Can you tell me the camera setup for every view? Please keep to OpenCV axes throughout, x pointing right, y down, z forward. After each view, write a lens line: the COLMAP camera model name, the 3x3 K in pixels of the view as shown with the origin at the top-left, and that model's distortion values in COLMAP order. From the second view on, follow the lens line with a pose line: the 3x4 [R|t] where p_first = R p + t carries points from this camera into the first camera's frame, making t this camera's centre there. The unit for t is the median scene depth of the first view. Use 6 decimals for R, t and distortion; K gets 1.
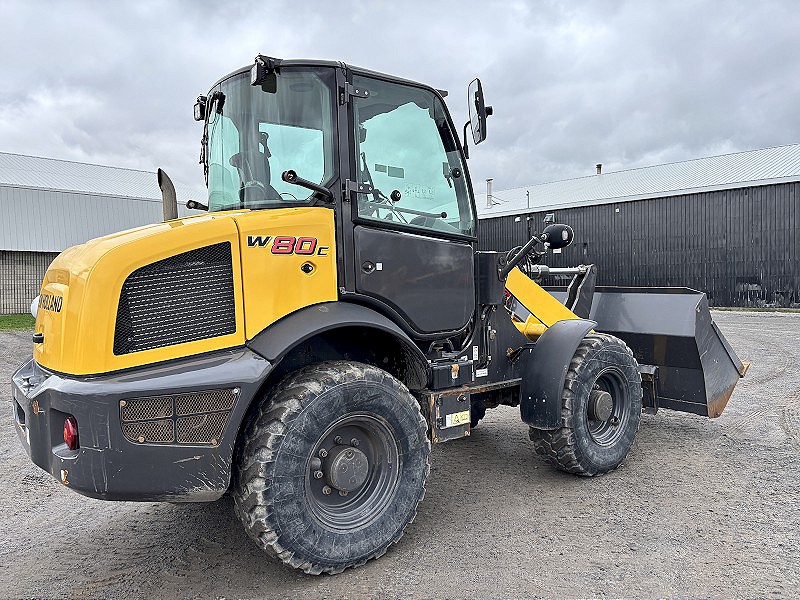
lens RADIAL K [[630.3, 0, 400.0], [0, 630.3, 300.0], [0, 0, 1]] dist [0.102663, -0.153976]
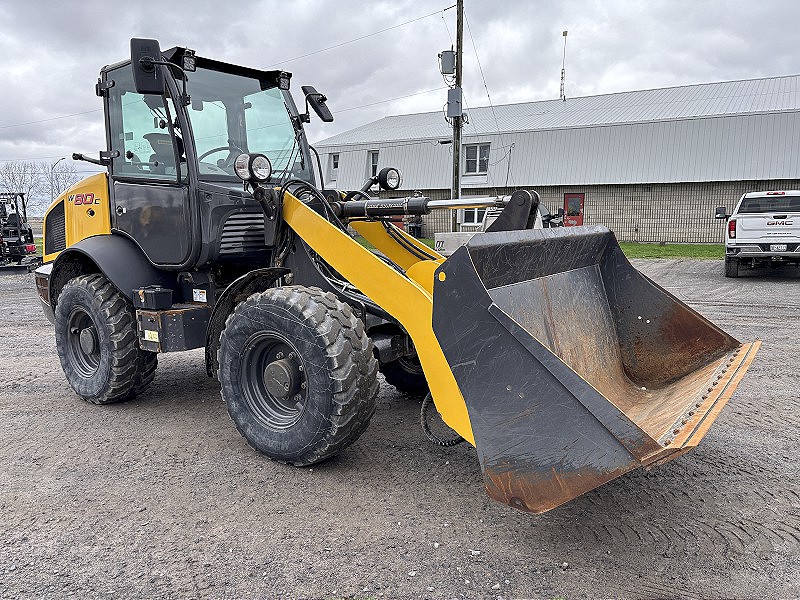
lens RADIAL K [[620.3, 0, 394.3], [0, 620.3, 297.8], [0, 0, 1]] dist [0.025135, -0.013543]
pose [[0.209265, 0.128052, -0.969438, 1.521952], [-0.017299, 0.991718, 0.127261, -0.049862], [0.977706, -0.009861, 0.209747, 1.380260]]
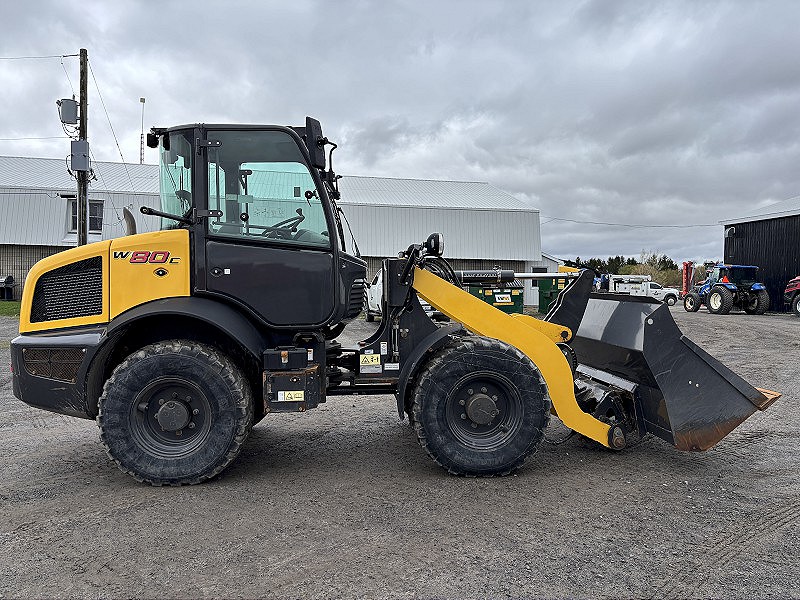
lens RADIAL K [[620.3, 0, 394.3], [0, 620.3, 297.8], [0, 0, 1]] dist [0.025135, -0.013543]
pose [[0.809740, 0.029701, -0.586037, 1.084507], [-0.030748, 0.999494, 0.008170, -0.020614], [0.585983, 0.011404, 0.810243, 0.162798]]
